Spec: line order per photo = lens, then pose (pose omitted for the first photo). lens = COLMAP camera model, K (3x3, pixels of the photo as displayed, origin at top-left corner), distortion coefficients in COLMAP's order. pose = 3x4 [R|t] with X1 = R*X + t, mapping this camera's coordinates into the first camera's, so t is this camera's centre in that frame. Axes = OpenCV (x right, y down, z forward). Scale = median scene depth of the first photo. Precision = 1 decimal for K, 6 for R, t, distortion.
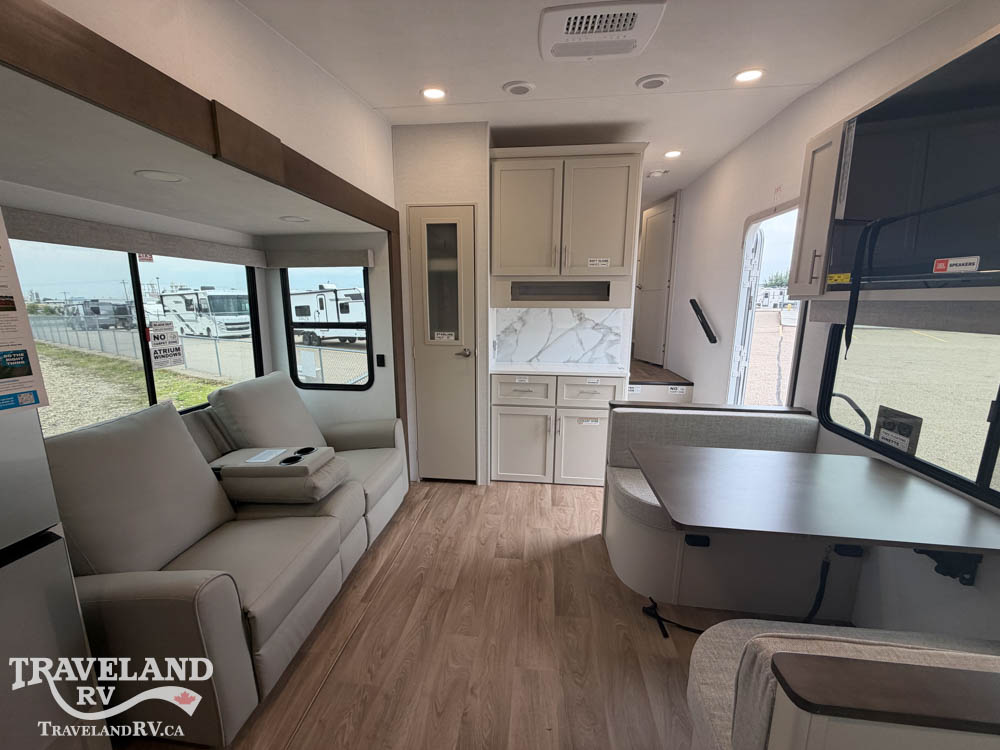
lens RADIAL K [[397.9, 0, 497.7], [0, 397.9, 374.7], [0, 0, 1]] dist [-0.001531, 0.000292]
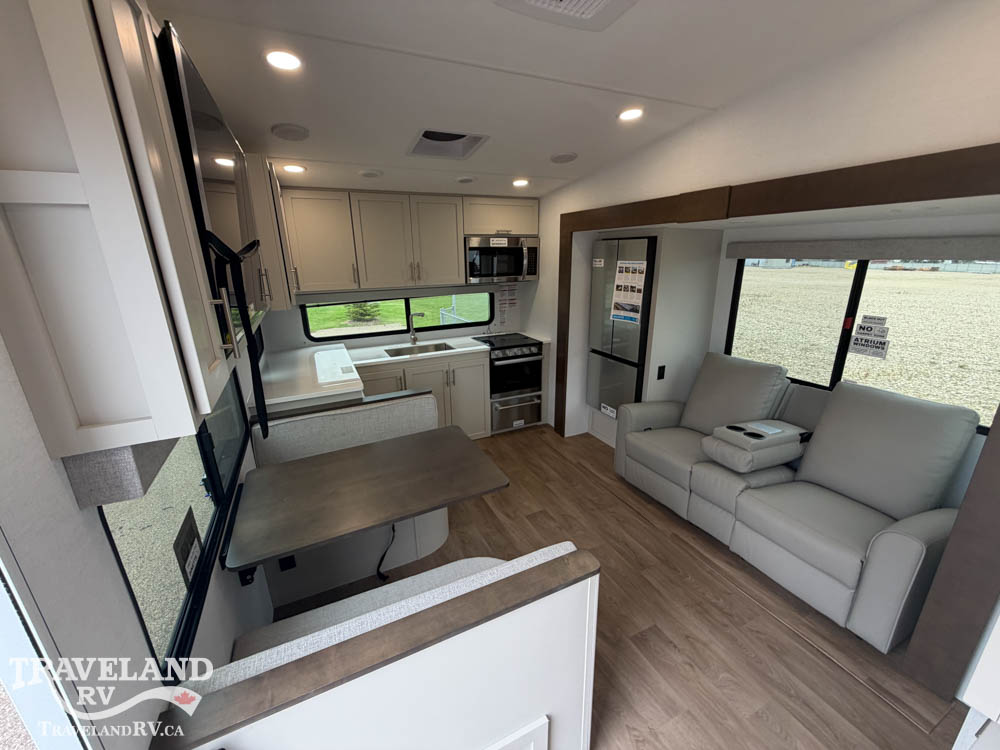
lens RADIAL K [[397.9, 0, 495.5], [0, 397.9, 373.5], [0, 0, 1]] dist [-0.001531, 0.000292]
pose [[-0.848337, 0.168039, -0.502084, 0.580656], [-0.081489, 0.895560, 0.437415, -0.340666], [0.523149, 0.411989, -0.746043, 1.163115]]
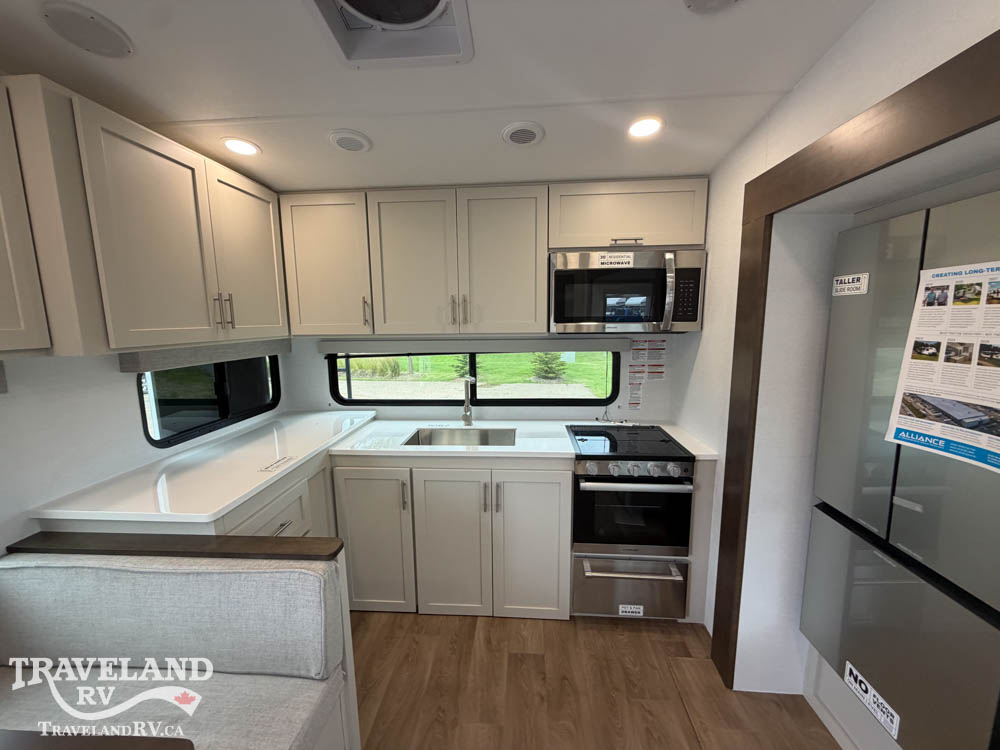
lens RADIAL K [[397.9, 0, 495.0], [0, 397.9, 374.7], [0, 0, 1]] dist [-0.001531, 0.000292]
pose [[-0.999101, 0.019494, -0.037633, 0.004909], [0.006277, 0.946204, 0.323510, -0.168468], [0.041915, 0.322983, -0.945476, 0.671285]]
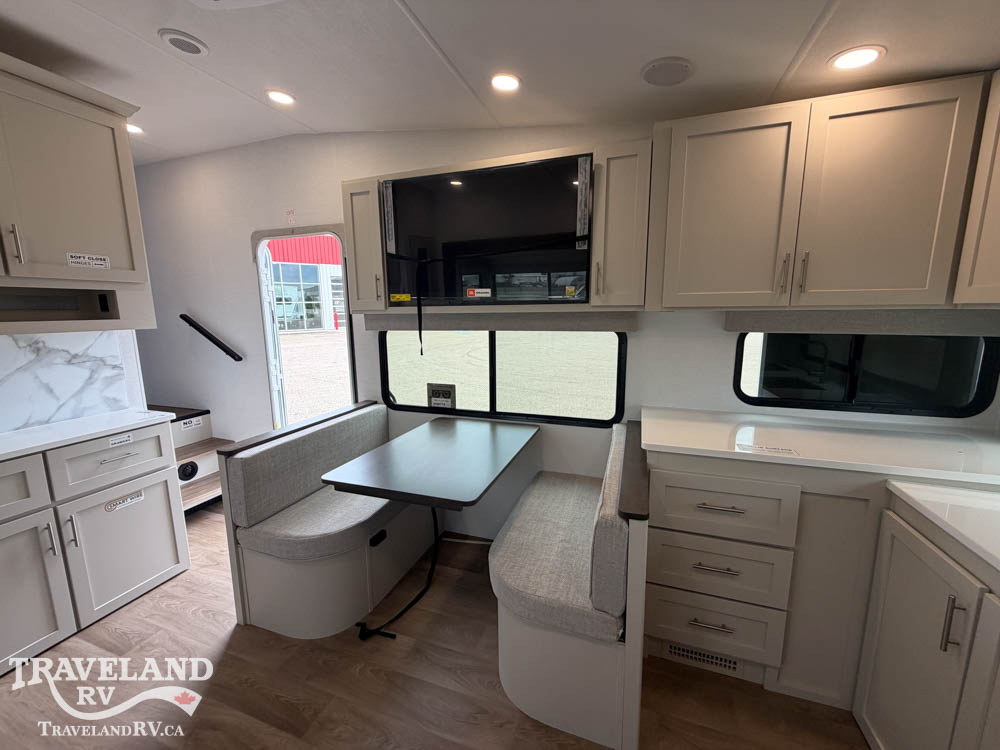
lens RADIAL K [[397.9, 0, 498.1], [0, 397.9, 374.2], [0, 0, 1]] dist [-0.001531, 0.000292]
pose [[0.223805, -0.161855, 0.961101, -0.293093], [0.192294, 0.974064, 0.119259, -0.059952], [-0.955476, 0.158123, 0.249124, 0.271482]]
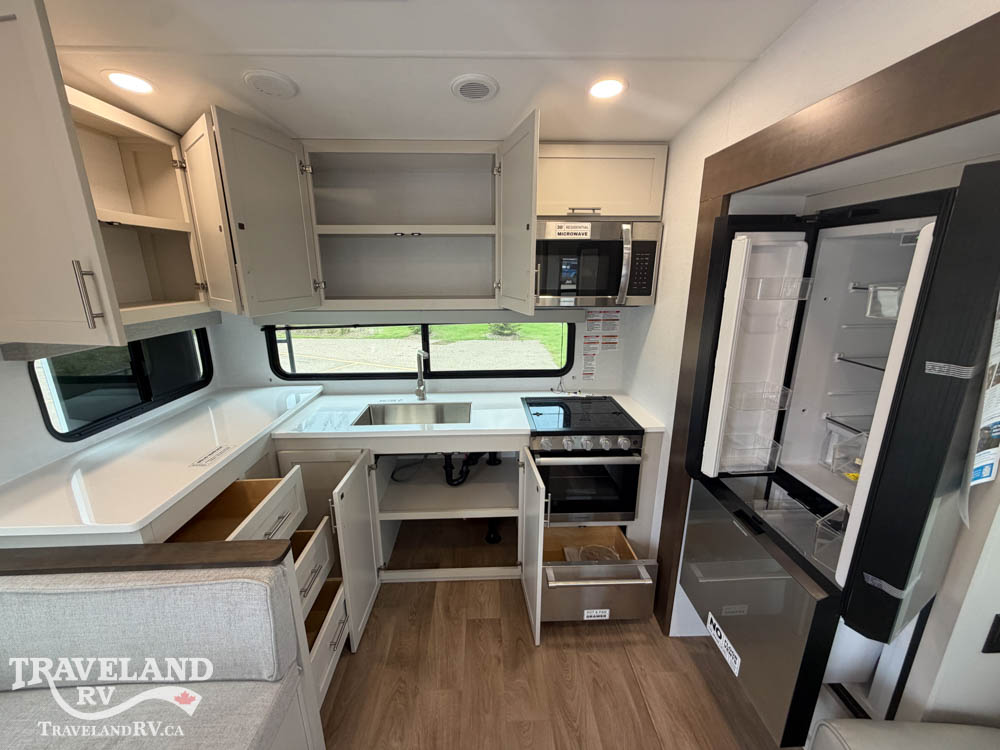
lens RADIAL K [[397.9, 0, 495.6], [0, 397.9, 375.3], [0, 0, 1]] dist [-0.001531, 0.000292]
pose [[-0.988447, 0.042076, -0.145607, -0.001364], [-0.024939, 0.902447, 0.430078, -0.201659], [0.149499, 0.428740, -0.890972, 0.631354]]
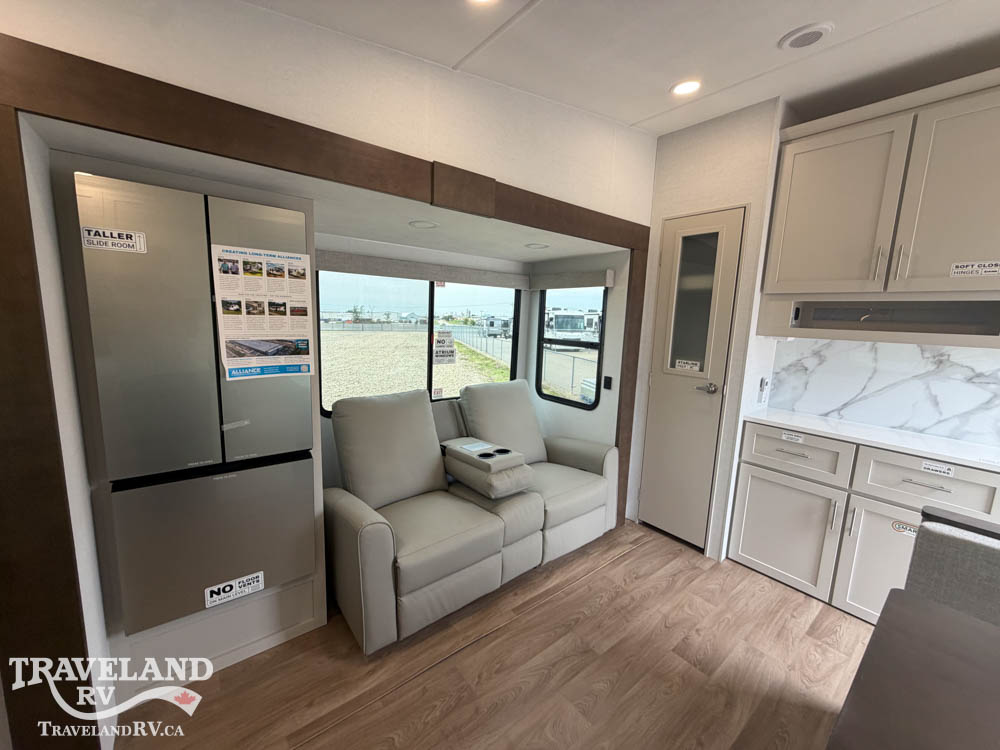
lens RADIAL K [[397.9, 0, 495.9], [0, 397.9, 374.5], [0, 0, 1]] dist [-0.001531, 0.000292]
pose [[0.707766, 0.125447, -0.695220, 0.209474], [-0.163738, 0.986439, 0.011303, -0.025236], [0.687210, 0.105834, 0.718709, 0.138270]]
